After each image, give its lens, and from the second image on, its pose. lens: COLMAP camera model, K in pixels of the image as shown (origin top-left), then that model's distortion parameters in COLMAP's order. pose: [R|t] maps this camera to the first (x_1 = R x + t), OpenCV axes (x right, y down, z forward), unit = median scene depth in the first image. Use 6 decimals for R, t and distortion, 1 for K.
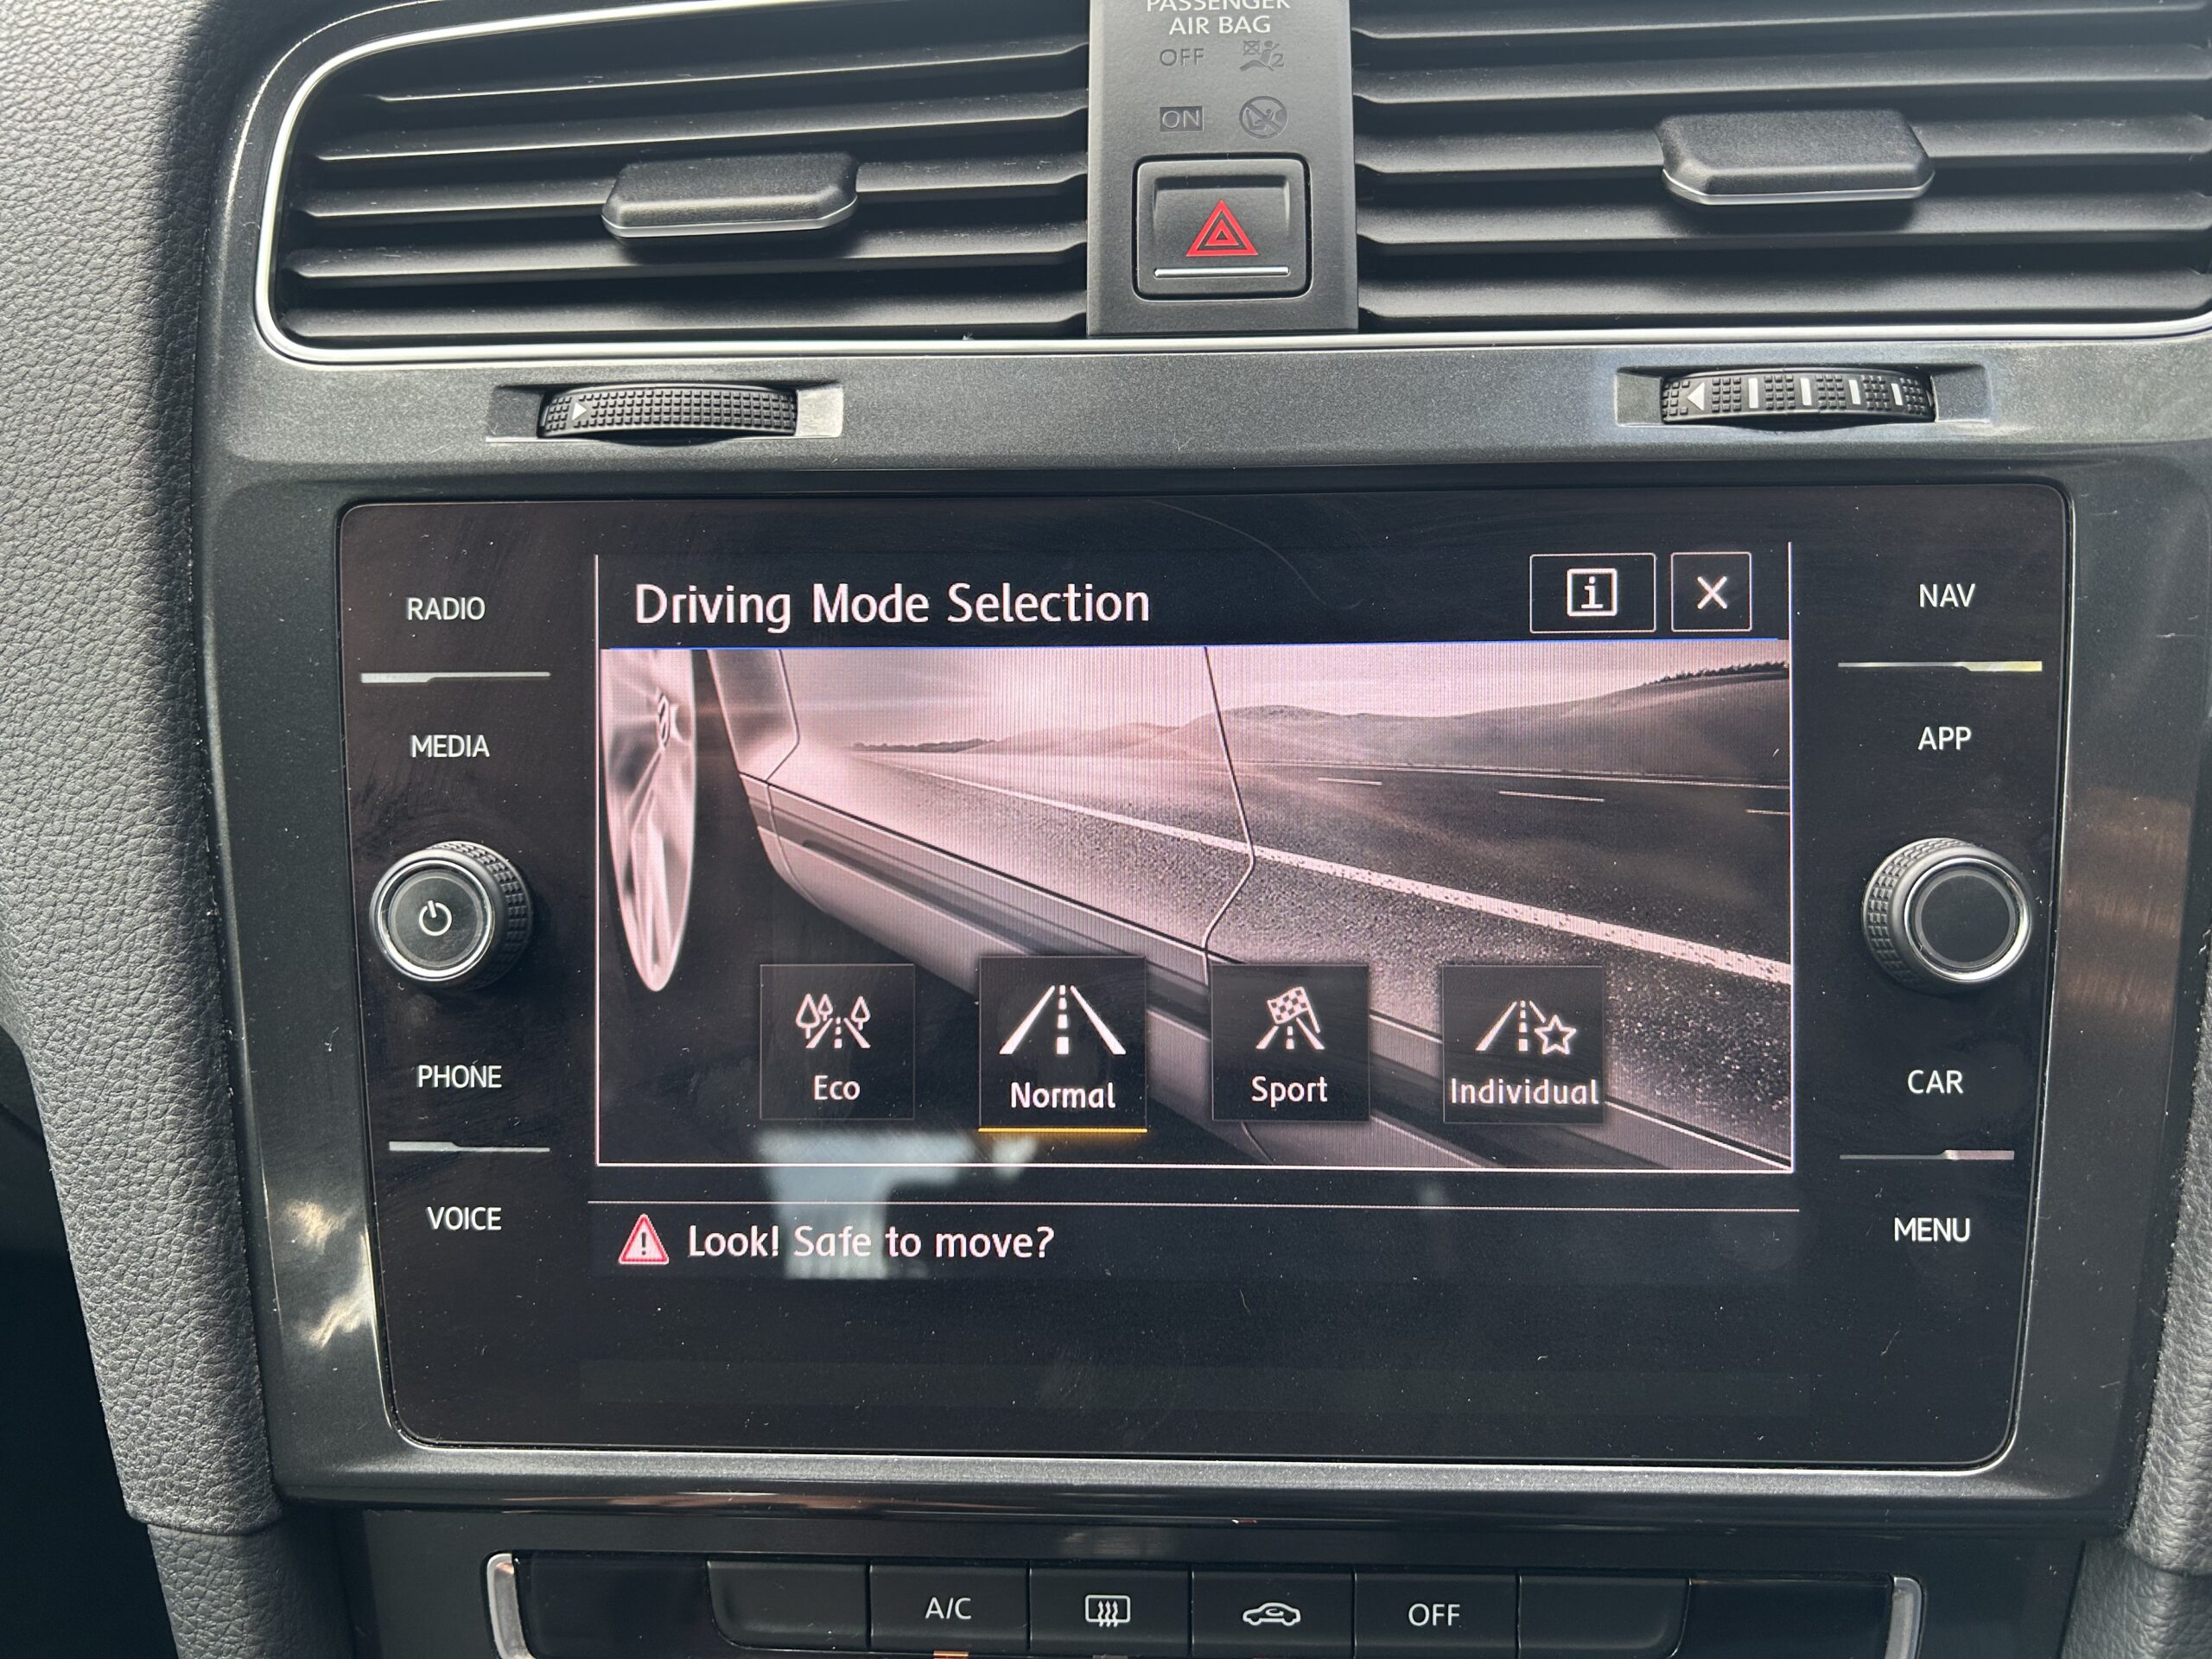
lens RADIAL K [[1686.0, 0, 1106.0], [0, 1686.0, 829.5], [0, 0, 1]] dist [-0.004142, -0.000755]
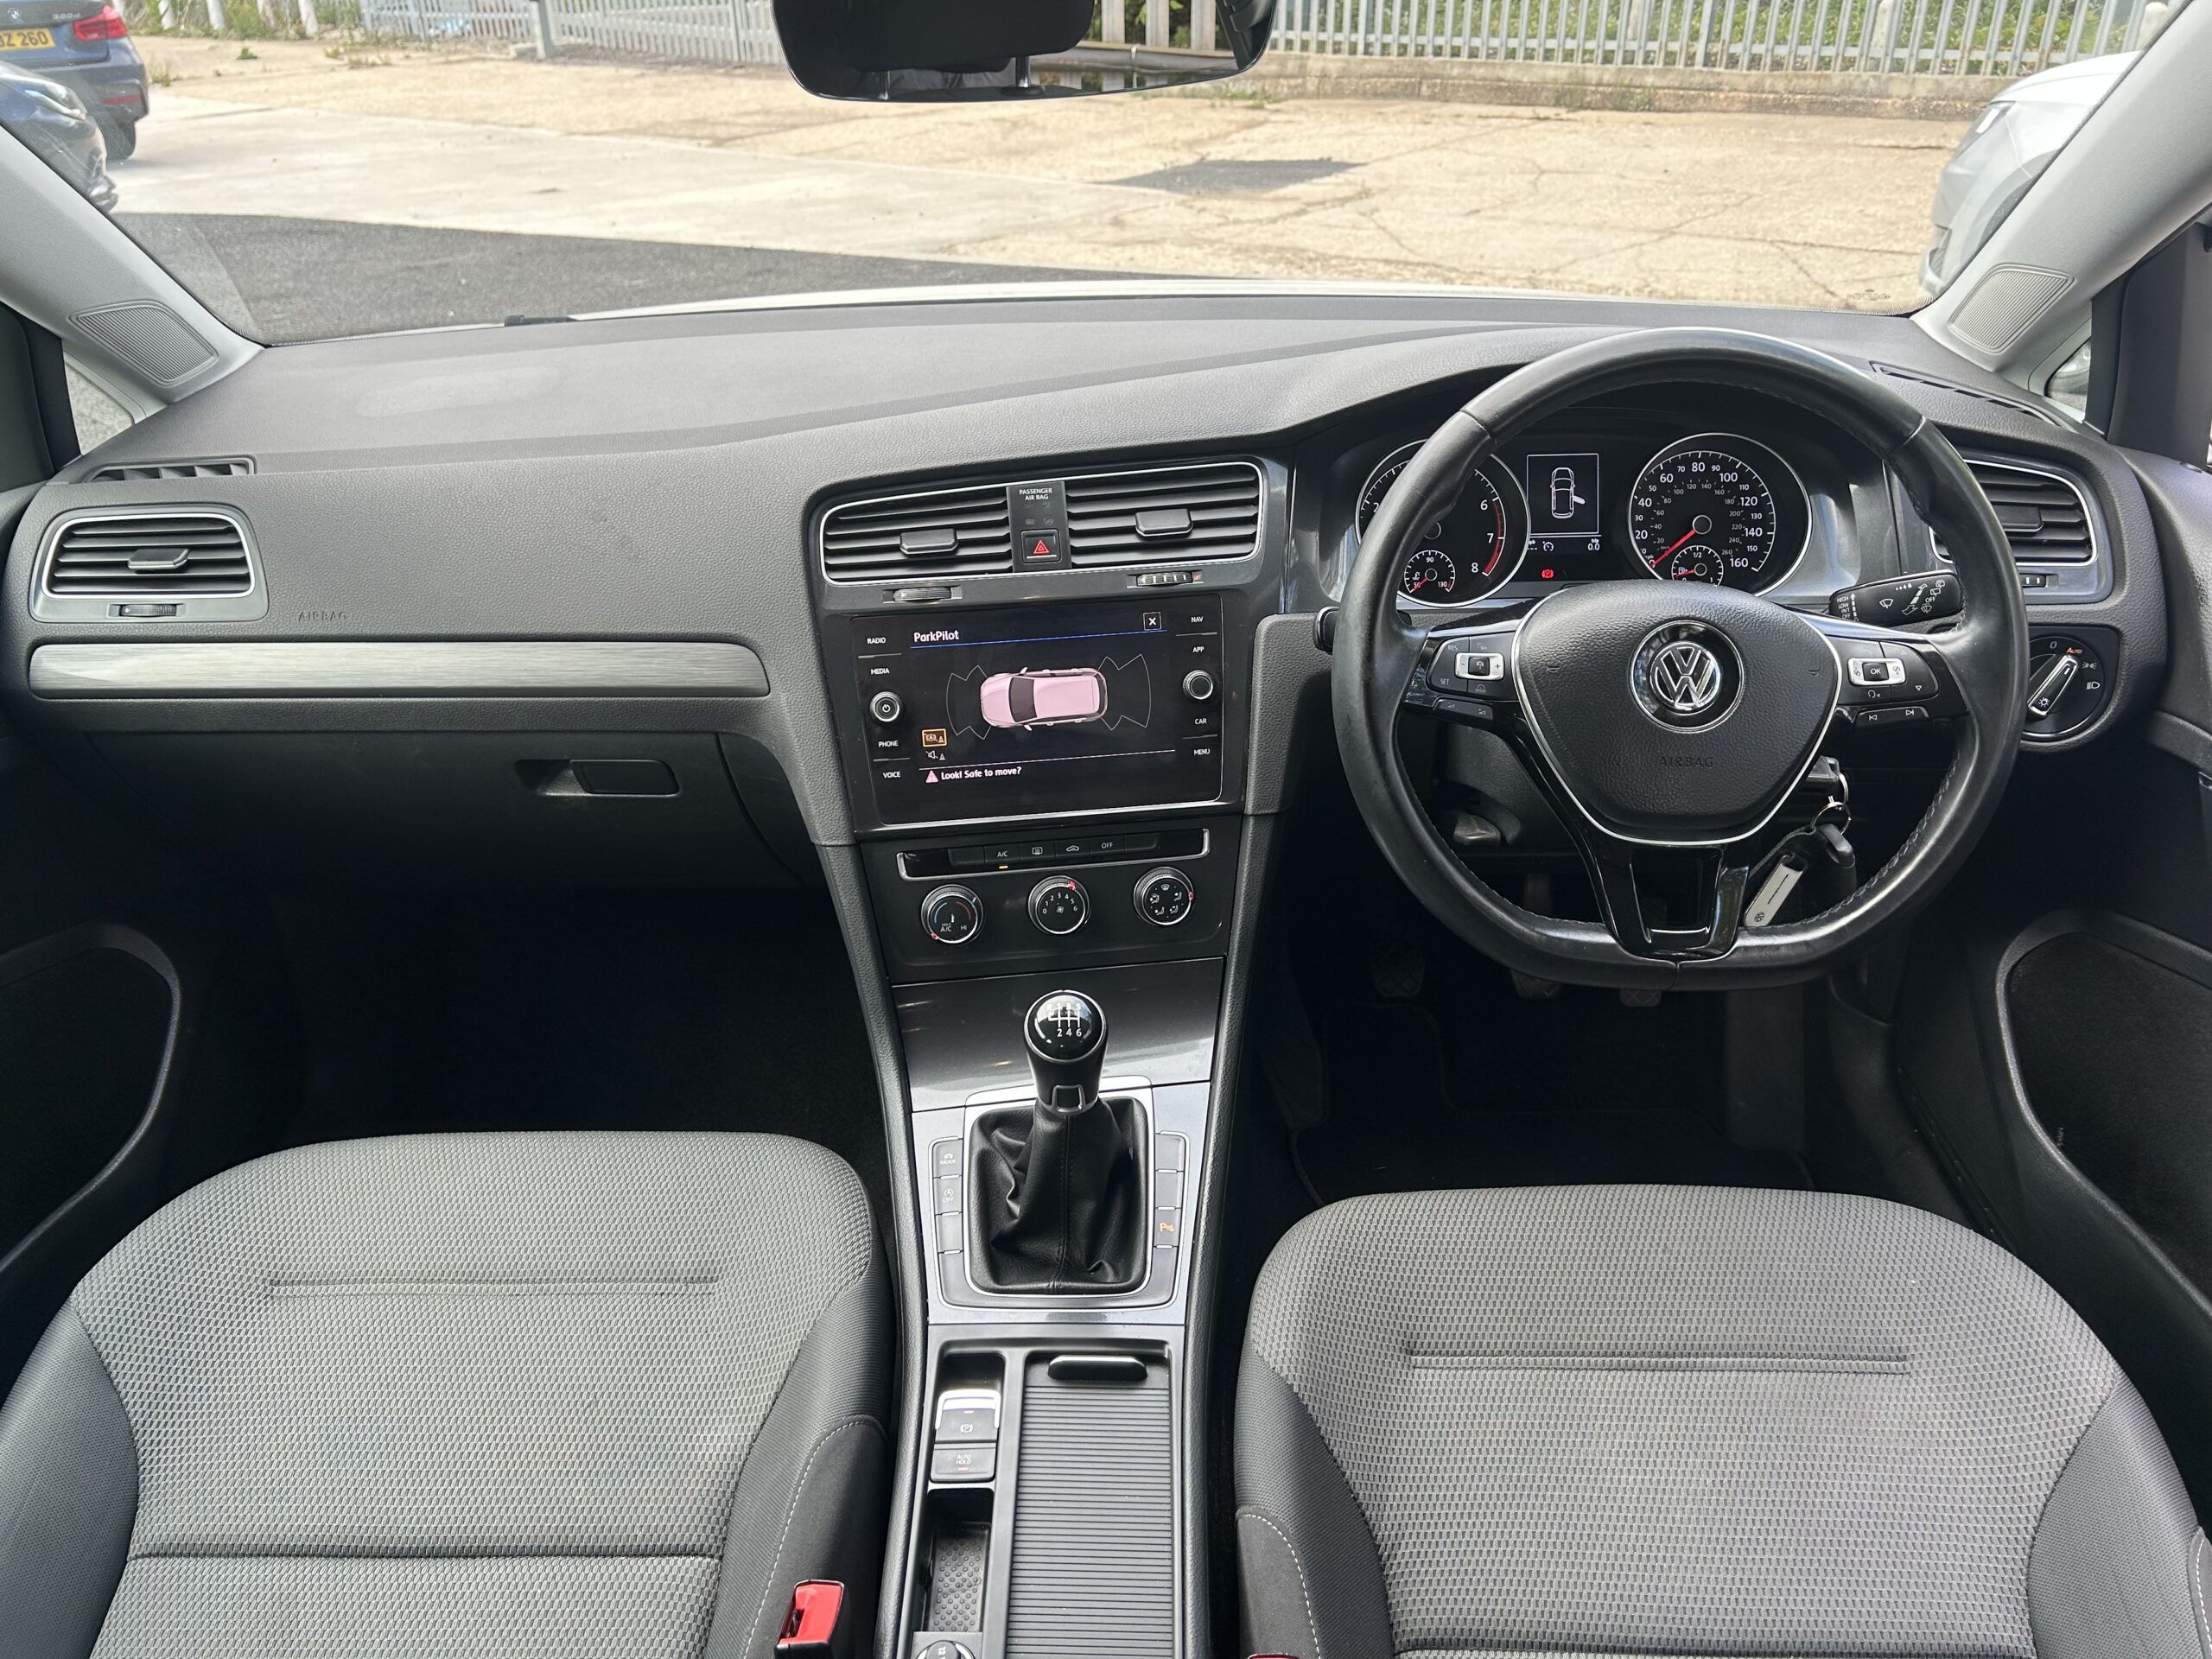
lens RADIAL K [[1686.0, 0, 1106.0], [0, 1686.0, 829.5], [0, 0, 1]] dist [-0.004142, -0.000755]
pose [[0.980706, -0.079870, 0.178428, -0.629160], [0.063251, 0.993275, 0.096974, -0.027441], [-0.184974, -0.083817, 0.979163, -3.532257]]
